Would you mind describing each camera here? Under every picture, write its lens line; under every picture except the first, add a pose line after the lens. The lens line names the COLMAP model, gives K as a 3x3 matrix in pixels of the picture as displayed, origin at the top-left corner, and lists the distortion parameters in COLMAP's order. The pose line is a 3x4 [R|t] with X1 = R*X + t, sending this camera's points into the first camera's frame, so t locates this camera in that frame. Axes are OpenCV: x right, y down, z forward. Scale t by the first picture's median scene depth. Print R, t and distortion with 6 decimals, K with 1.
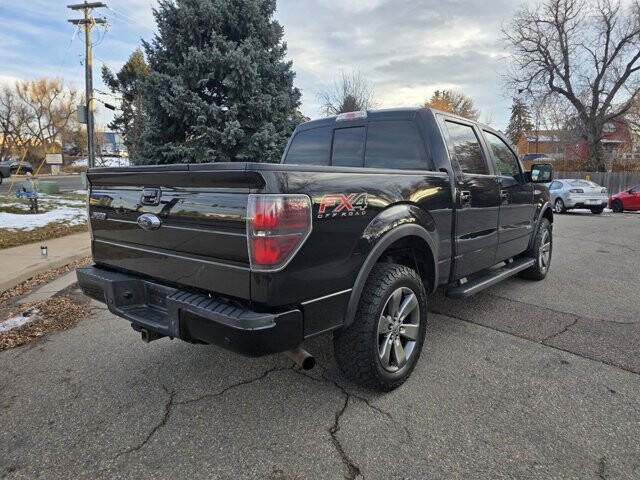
lens RADIAL K [[425.9, 0, 326.5], [0, 425.9, 240.6], [0, 0, 1]] dist [0.061597, -0.052049]
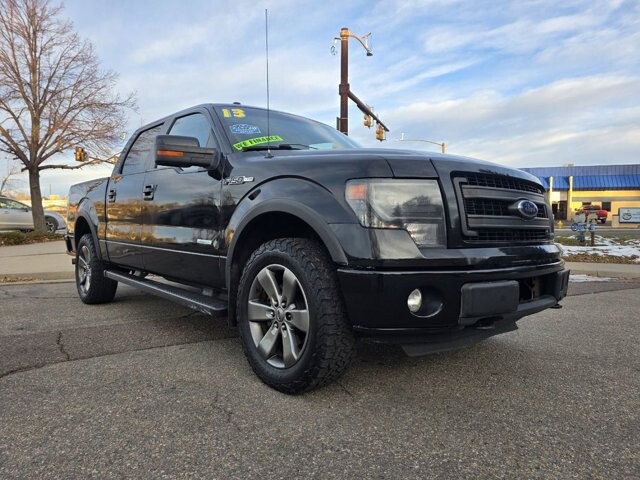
lens RADIAL K [[425.9, 0, 322.1], [0, 425.9, 241.3], [0, 0, 1]] dist [0.061597, -0.052049]
pose [[-0.138880, 0.032343, -0.989781, 0.322891], [-0.148556, 0.987477, 0.053112, -0.027314], [0.979103, 0.154414, -0.132337, 0.390623]]
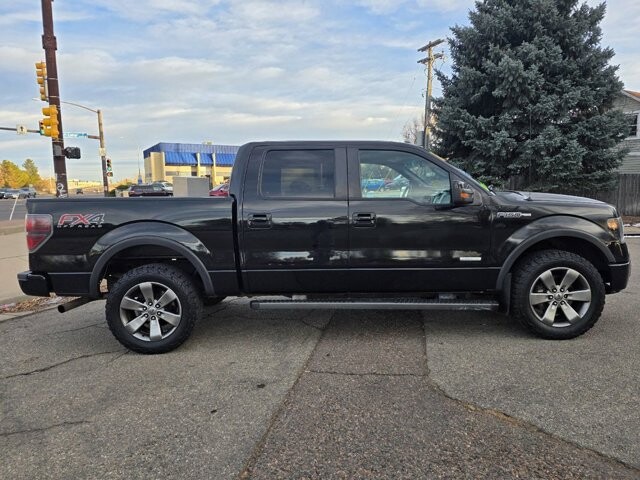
lens RADIAL K [[425.9, 0, 320.8], [0, 425.9, 232.5], [0, 0, 1]] dist [0.061597, -0.052049]
pose [[0.641372, 0.056393, -0.765155, 0.281945], [-0.087965, 0.996124, -0.000319, -0.017284], [0.762171, 0.067511, 0.643846, 0.090000]]
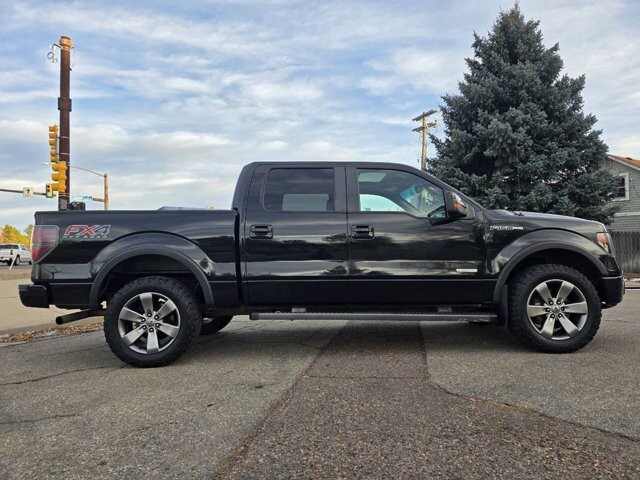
lens RADIAL K [[425.9, 0, 324.7], [0, 425.9, 236.1], [0, 0, 1]] dist [0.061597, -0.052049]
pose [[0.648665, -0.054004, -0.759155, 0.287489], [-0.090845, 0.984854, -0.147683, 0.015182], [0.755632, 0.164762, 0.633935, 0.089307]]
